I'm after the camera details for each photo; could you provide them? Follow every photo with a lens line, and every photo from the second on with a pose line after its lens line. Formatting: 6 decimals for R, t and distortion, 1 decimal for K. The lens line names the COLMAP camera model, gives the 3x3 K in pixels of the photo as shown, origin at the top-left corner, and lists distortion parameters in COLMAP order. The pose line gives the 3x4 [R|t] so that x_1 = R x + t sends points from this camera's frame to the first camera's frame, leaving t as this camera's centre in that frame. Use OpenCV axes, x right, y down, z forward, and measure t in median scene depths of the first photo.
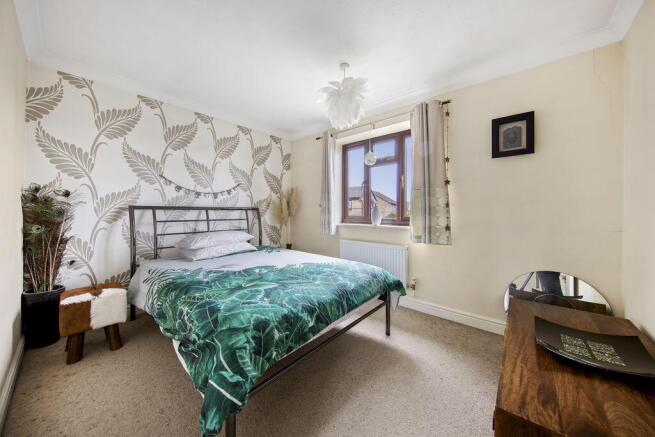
lens RADIAL K [[226.4, 0, 330.5], [0, 226.4, 215.6], [0, 0, 1]] dist [-0.000119, -0.000122]
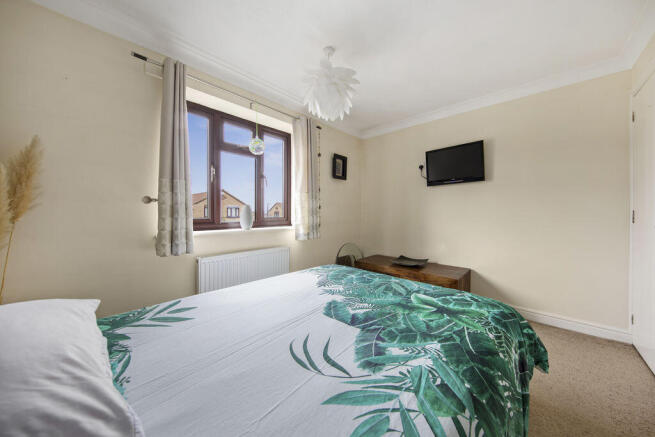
lens RADIAL K [[226.4, 0, 330.5], [0, 226.4, 215.6], [0, 0, 1]] dist [-0.000119, -0.000122]
pose [[0.043358, -0.013256, 0.998972, -0.681020], [0.006946, 0.999892, 0.012967, -0.014523], [-0.999035, 0.006377, 0.043445, 0.767642]]
